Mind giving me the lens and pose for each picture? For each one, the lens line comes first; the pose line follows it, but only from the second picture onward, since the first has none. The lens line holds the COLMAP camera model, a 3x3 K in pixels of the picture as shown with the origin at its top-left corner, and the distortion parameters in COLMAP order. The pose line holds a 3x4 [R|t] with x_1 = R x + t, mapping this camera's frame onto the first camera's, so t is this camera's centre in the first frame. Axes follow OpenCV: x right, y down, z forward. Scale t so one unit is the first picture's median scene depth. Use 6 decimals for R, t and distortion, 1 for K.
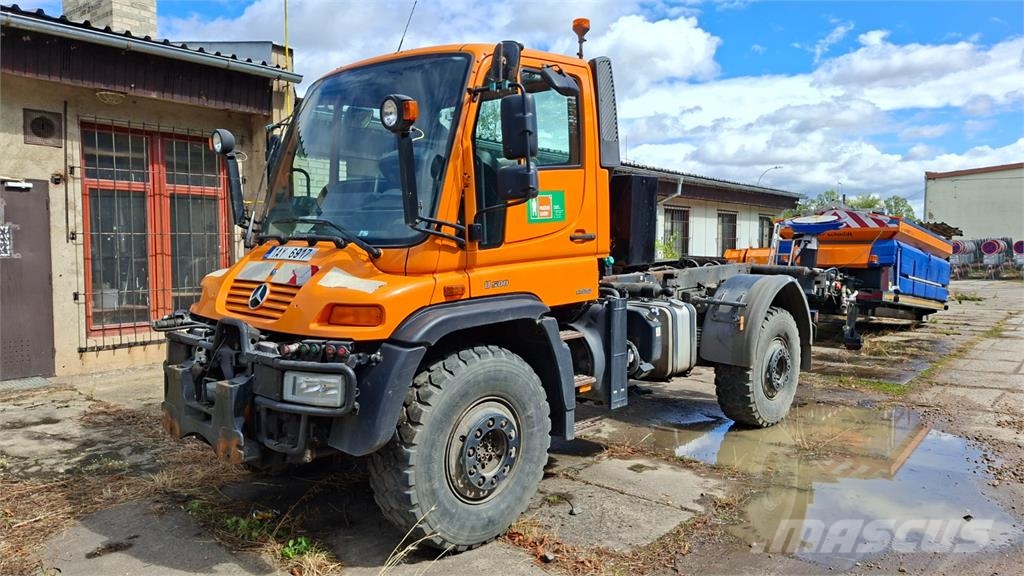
lens RADIAL K [[713.2, 0, 507.5], [0, 713.2, 286.5], [0, 0, 1]] dist [0.102557, -0.140120]
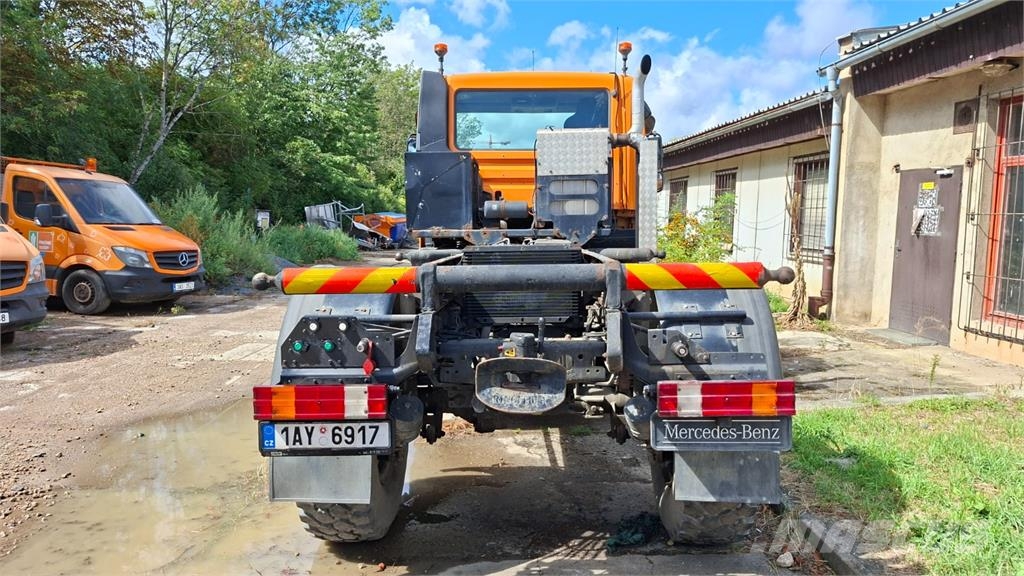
lens RADIAL K [[709.7, 0, 515.6], [0, 709.7, 291.8], [0, 0, 1]] dist [0.099994, -0.138557]
pose [[-0.749777, 0.052645, -0.659594, 0.603882], [-0.061178, 0.987045, 0.148323, -0.082359], [0.658857, 0.151562, -0.736842, 1.440480]]
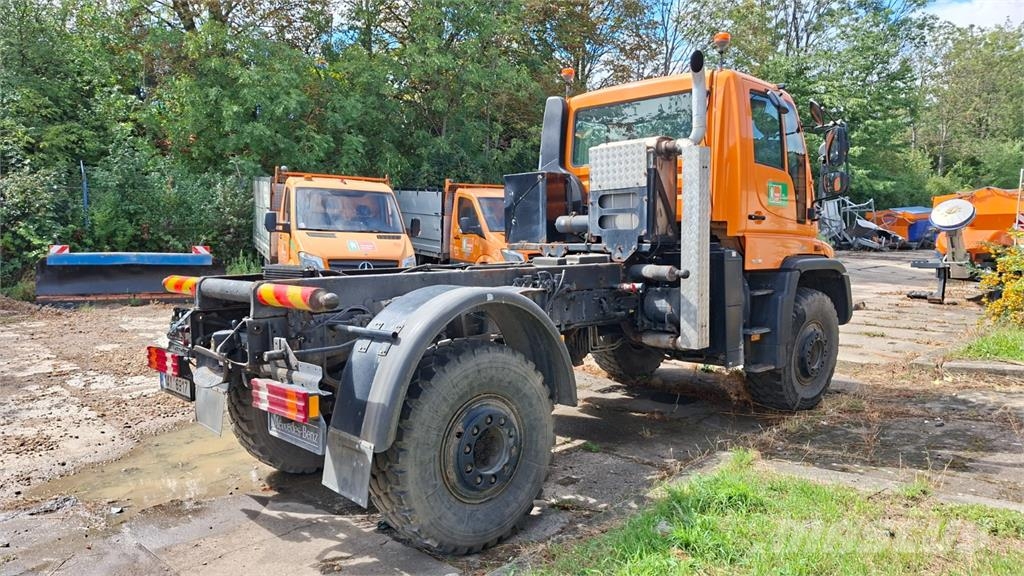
lens RADIAL K [[713.2, 0, 507.5], [0, 713.2, 286.5], [0, 0, 1]] dist [0.102557, -0.140120]
pose [[-0.997571, -0.002233, 0.069622, 0.082633], [0.009500, 0.985786, 0.167737, -0.125645], [-0.069007, 0.167991, -0.983370, 1.683056]]
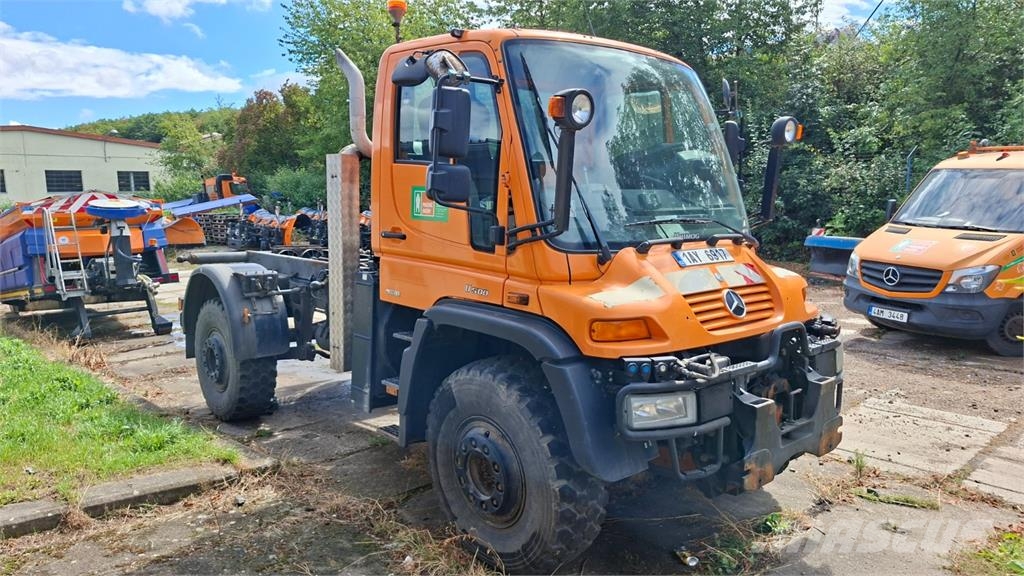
lens RADIAL K [[713.2, 0, 507.5], [0, 713.2, 286.5], [0, 0, 1]] dist [0.102557, -0.140120]
pose [[0.084270, -0.122835, 0.988843, -0.743313], [0.083921, 0.989722, 0.115792, -0.082582], [-0.992903, 0.073227, 0.093712, 0.698286]]
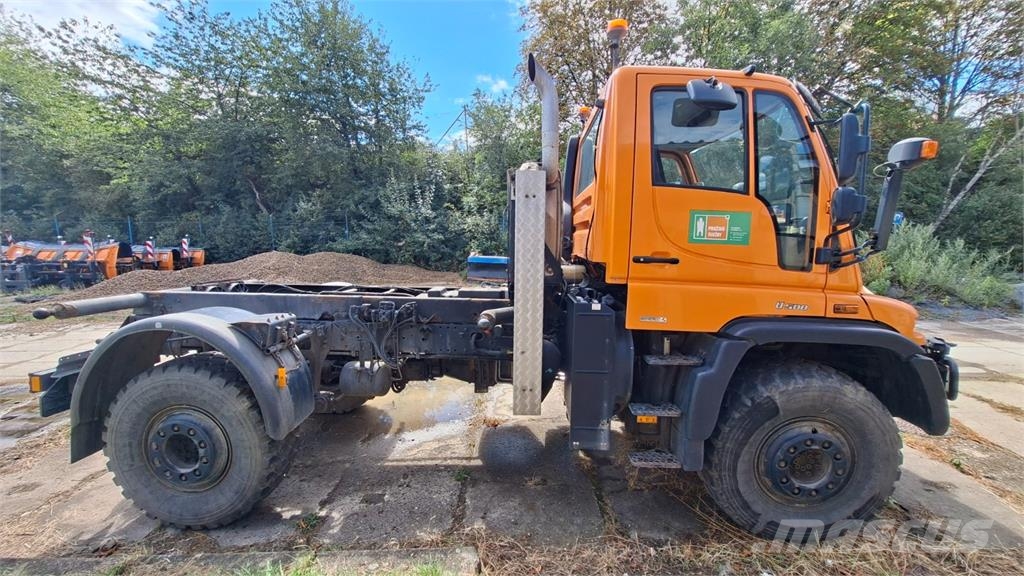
lens RADIAL K [[409.1, 0, 512.5], [0, 409.1, 283.7], [0, 0, 1]] dist [-0.000434, 0.000429]
pose [[-0.652408, -0.091928, 0.752272, -0.321126], [0.052937, 0.984664, 0.166236, -0.106651], [-0.756017, 0.148277, -0.637536, 1.157513]]
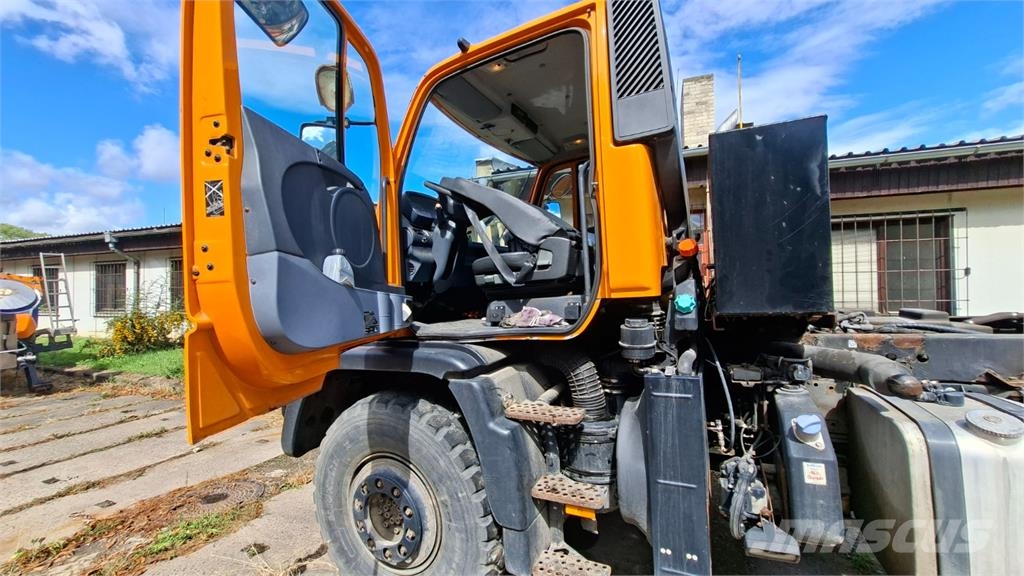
lens RADIAL K [[409.1, 0, 512.5], [0, 409.1, 283.7], [0, 0, 1]] dist [-0.000434, 0.000429]
pose [[0.308969, -0.024394, -0.950759, 0.282320], [-0.041359, 0.998381, -0.039056, -0.023000], [0.950172, 0.051389, 0.307460, 0.547004]]
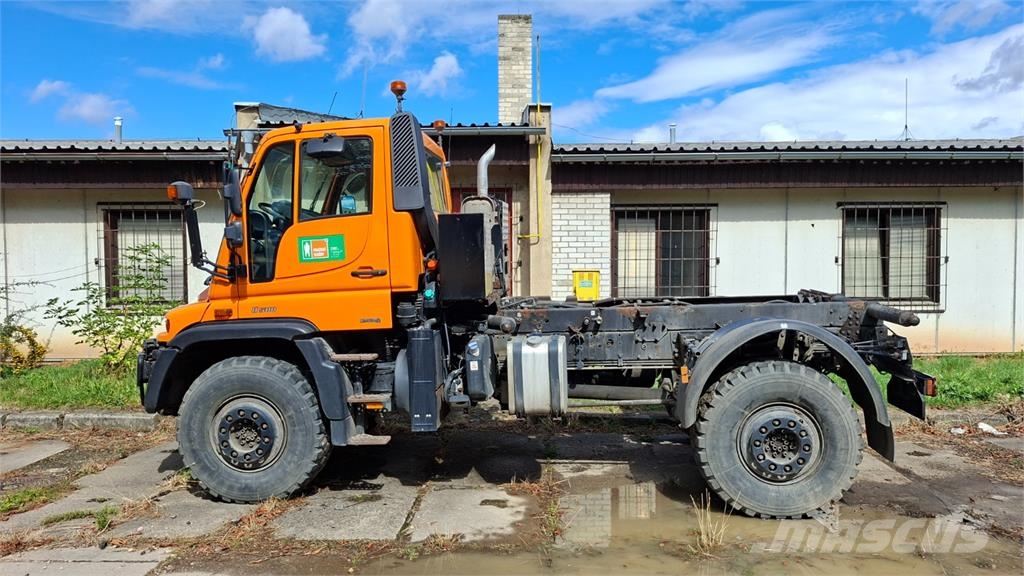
lens RADIAL K [[709.7, 0, 515.6], [0, 709.7, 291.8], [0, 0, 1]] dist [0.099994, -0.138557]
pose [[0.628833, 0.027275, -0.777062, 0.742391], [-0.039417, 0.999218, 0.003175, -0.033627], [0.776541, 0.028633, 0.629416, 0.301175]]
